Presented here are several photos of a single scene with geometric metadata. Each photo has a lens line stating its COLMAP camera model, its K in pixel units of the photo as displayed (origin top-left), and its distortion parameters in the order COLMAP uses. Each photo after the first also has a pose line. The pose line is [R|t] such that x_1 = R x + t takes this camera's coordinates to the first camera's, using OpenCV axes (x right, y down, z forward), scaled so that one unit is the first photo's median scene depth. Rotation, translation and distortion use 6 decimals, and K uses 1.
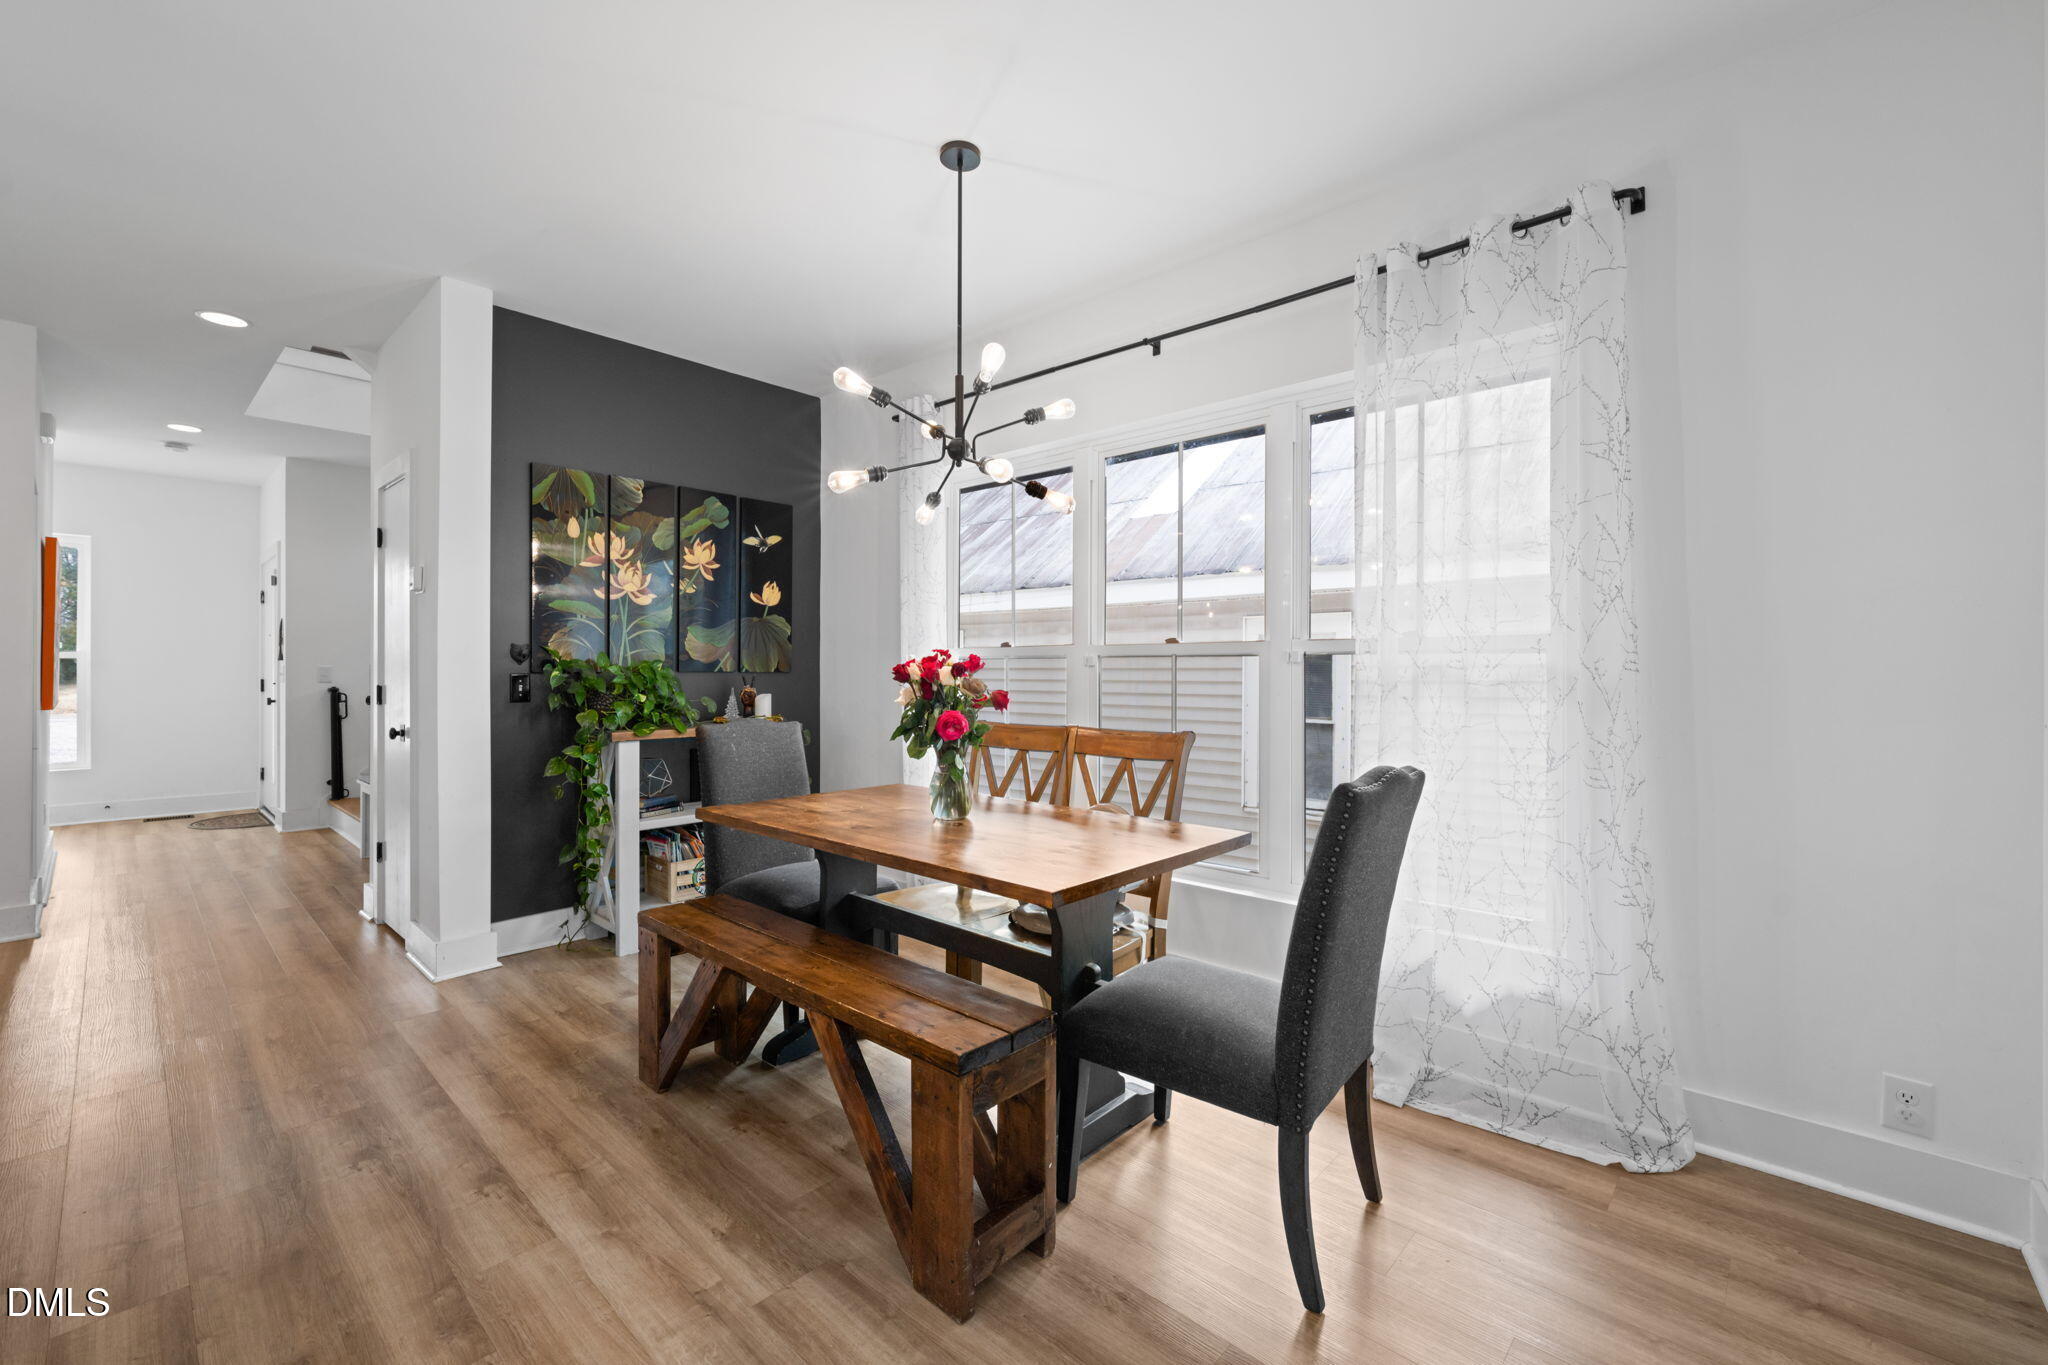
lens RADIAL K [[823.5, 0, 1024.6], [0, 823.5, 669.0], [0, 0, 1]] dist [0.000684, 0.000052]
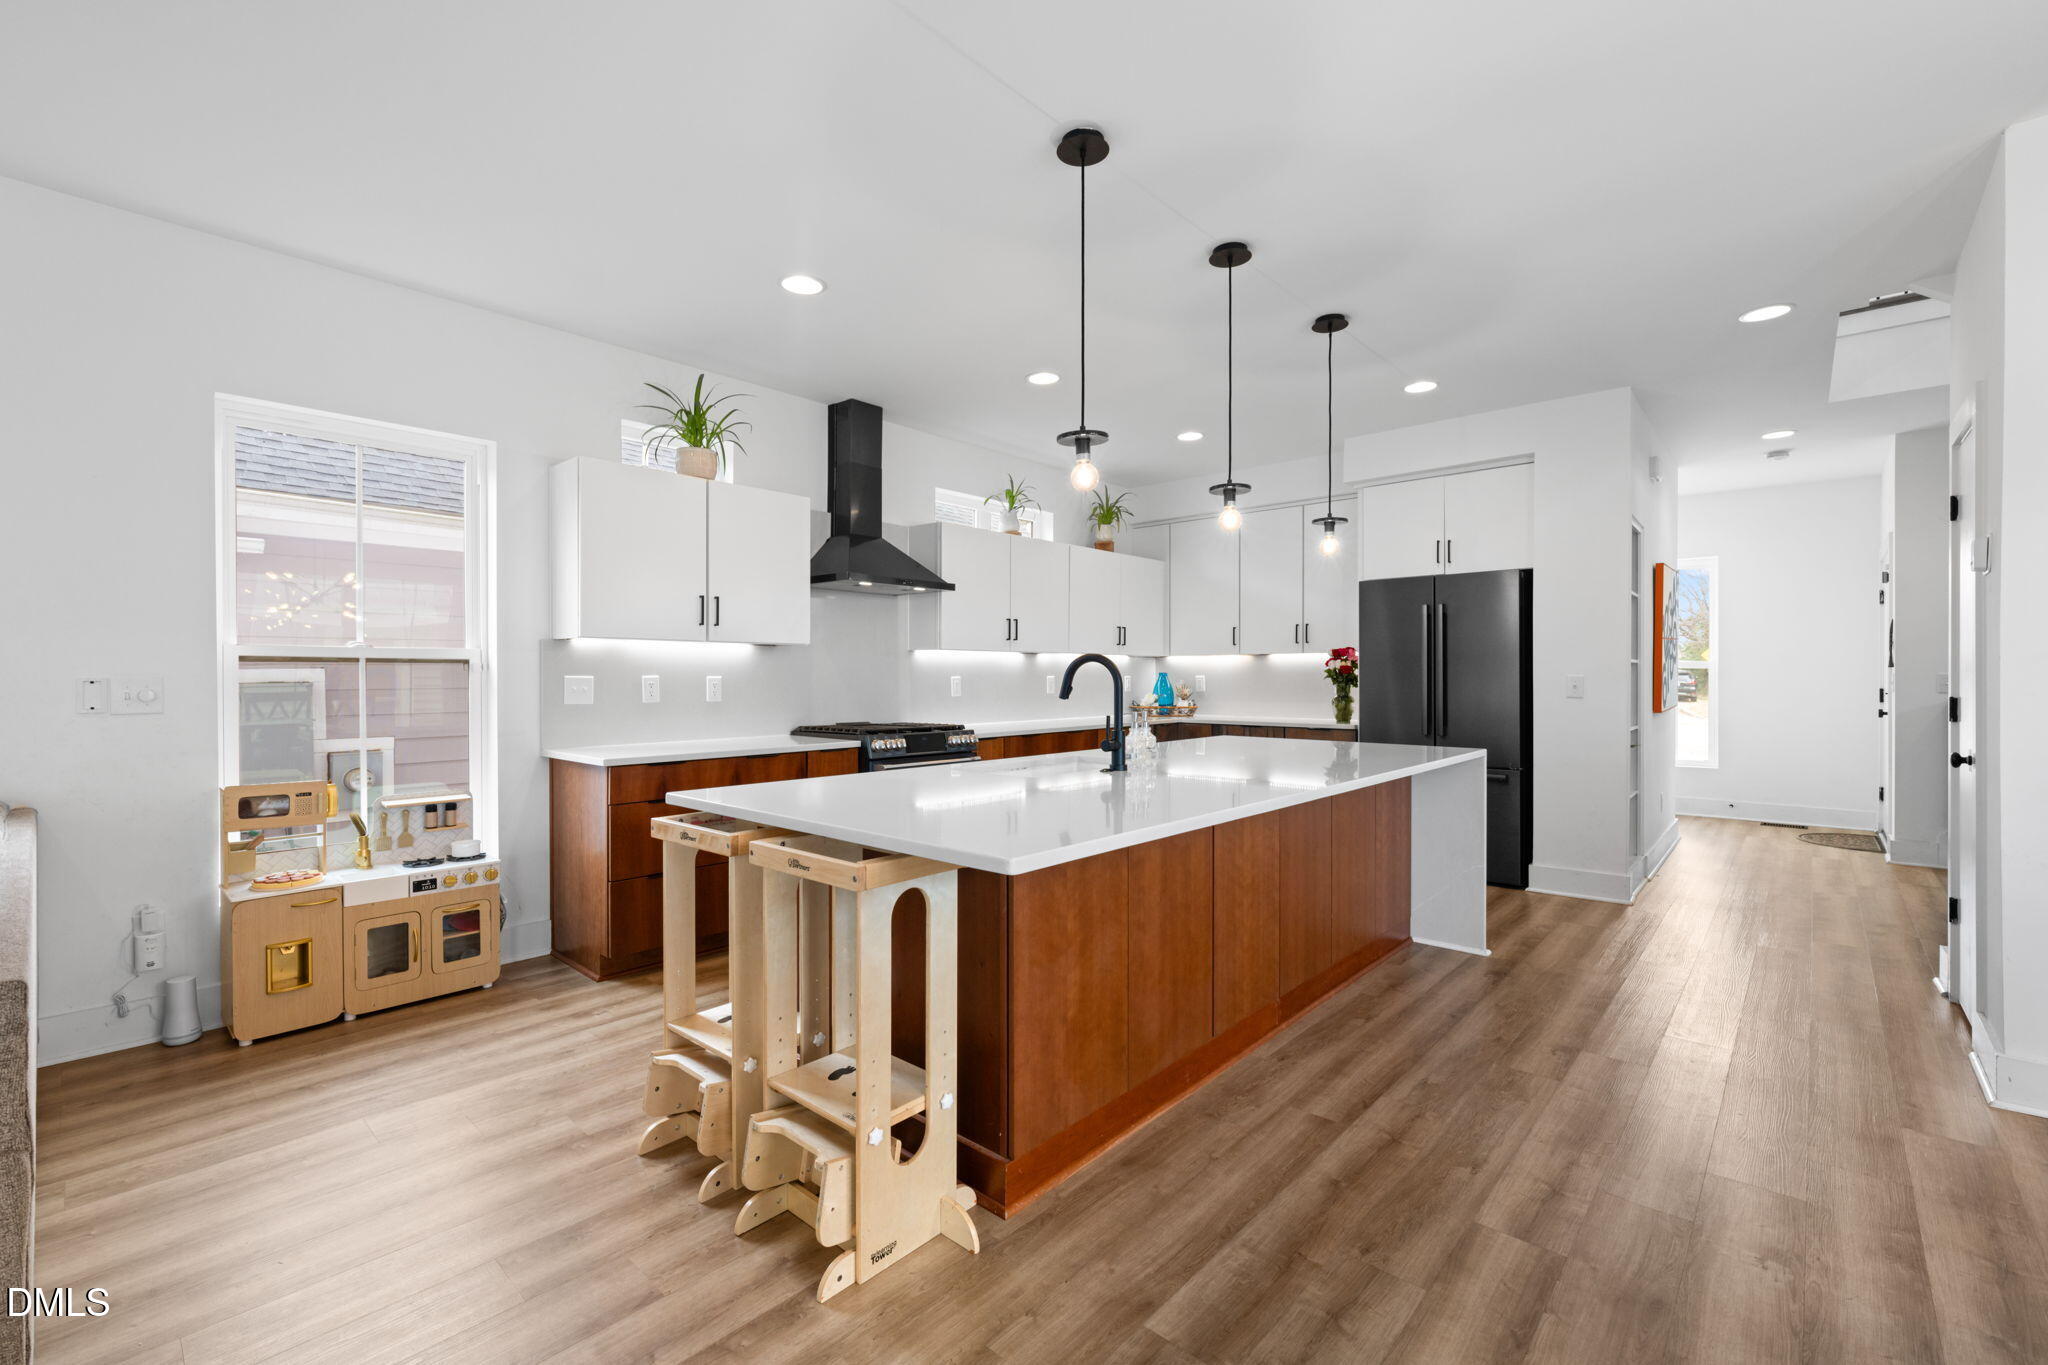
lens RADIAL K [[877.8, 0, 1033.8], [0, 877.8, 677.3], [0, 0, 1]] dist [0.001104, 0.000065]
pose [[0.014110, 0.000118, -0.999900, 0.038146], [-0.001431, 0.999999, 0.000098, 0.002142], [0.999899, 0.001429, 0.014110, 0.113068]]
